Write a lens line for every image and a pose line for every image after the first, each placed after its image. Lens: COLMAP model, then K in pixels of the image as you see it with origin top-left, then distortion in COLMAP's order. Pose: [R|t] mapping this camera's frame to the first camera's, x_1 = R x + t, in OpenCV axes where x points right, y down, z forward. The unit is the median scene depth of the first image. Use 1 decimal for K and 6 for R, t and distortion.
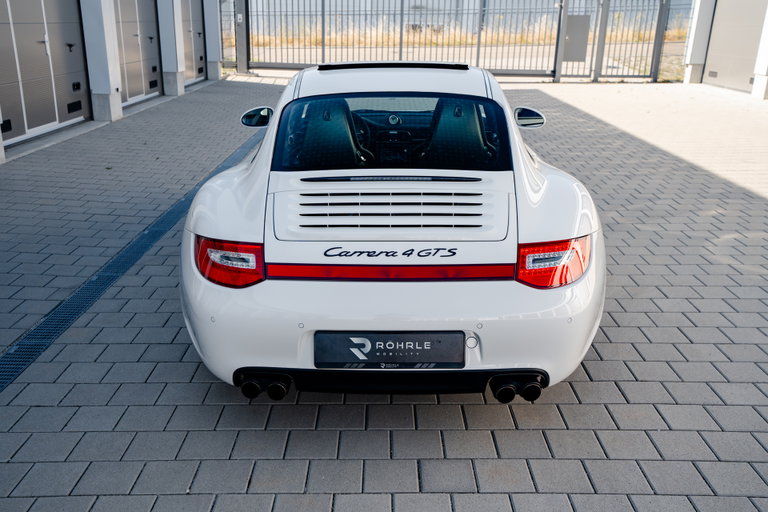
lens RADIAL K [[731.0, 0, 382.3], [0, 731.0, 267.9], [0, 0, 1]] dist [0.033580, 0.004703]
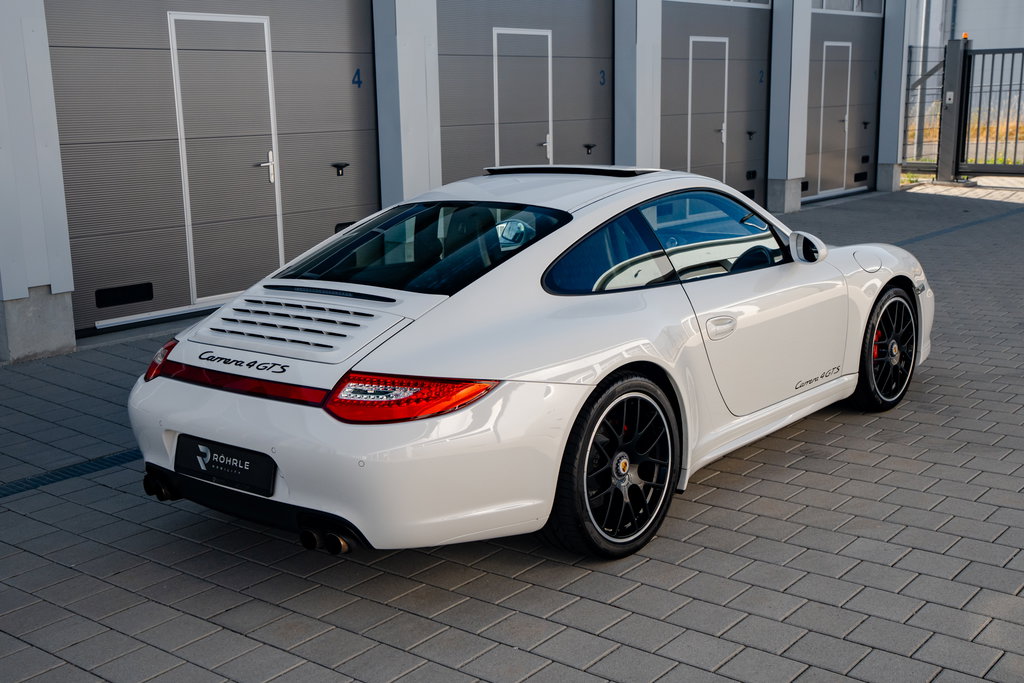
lens RADIAL K [[1167.3, 0, 512.0], [0, 1167.3, 341.5], [0, 0, 1]] dist [0.014628, -0.004409]
pose [[0.769702, 0.092868, -0.631613, 0.233521], [-0.169623, 0.983551, -0.062093, -0.002452], [0.615457, 0.154929, 0.772794, 0.008122]]
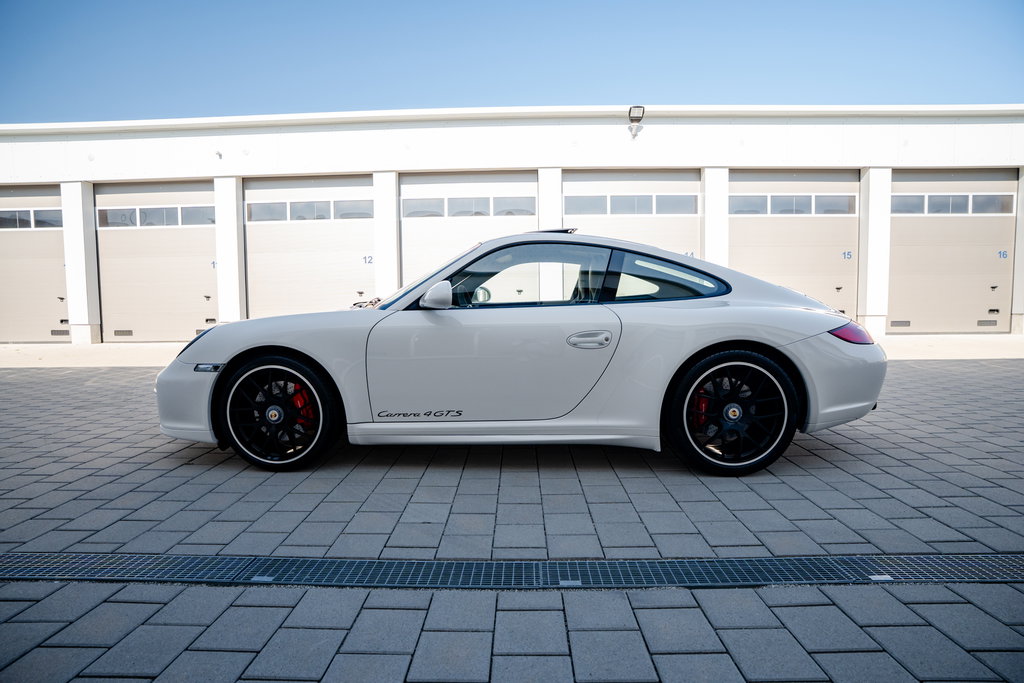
lens RADIAL K [[517.3, 0, 512.0], [0, 517.3, 341.5], [0, 0, 1]] dist [-0.001970, -0.000231]
pose [[0.010110, -0.128082, 0.991712, -0.251185], [0.343945, 0.931694, 0.116824, -0.070667], [-0.938935, 0.339913, 0.053473, 0.321734]]
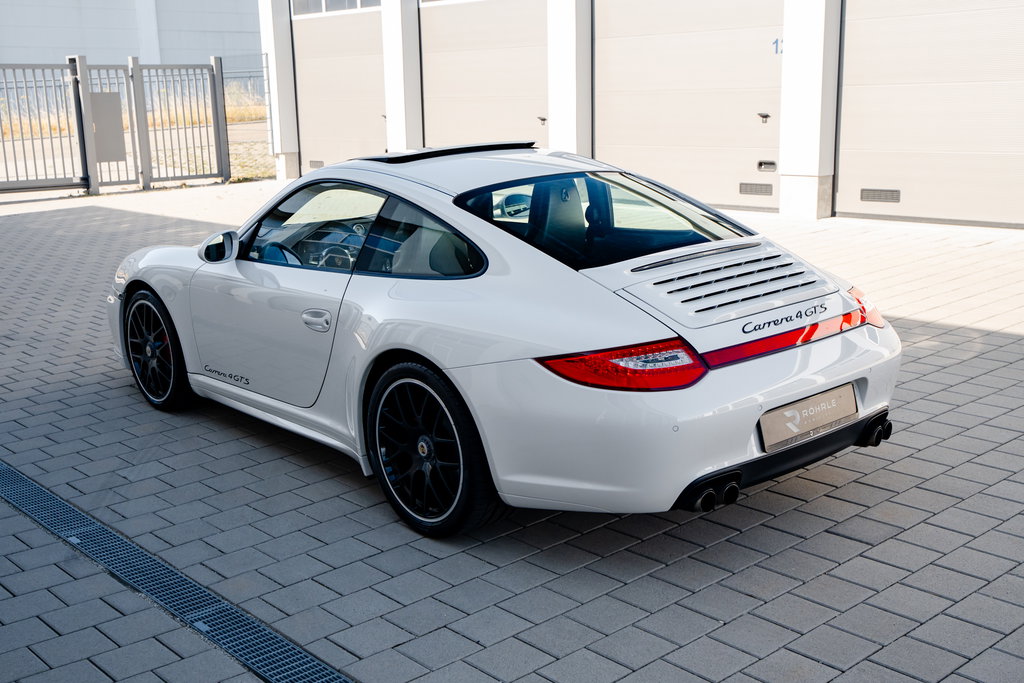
lens RADIAL K [[1186.7, 0, 515.2], [0, 1186.7, 390.2], [0, 0, 1]] dist [0.061983, 0.005789]
pose [[0.745131, -0.203362, 0.635156, -0.240857], [0.256648, 0.966469, 0.008355, -0.006447], [-0.615558, 0.156786, 0.772339, 0.004136]]
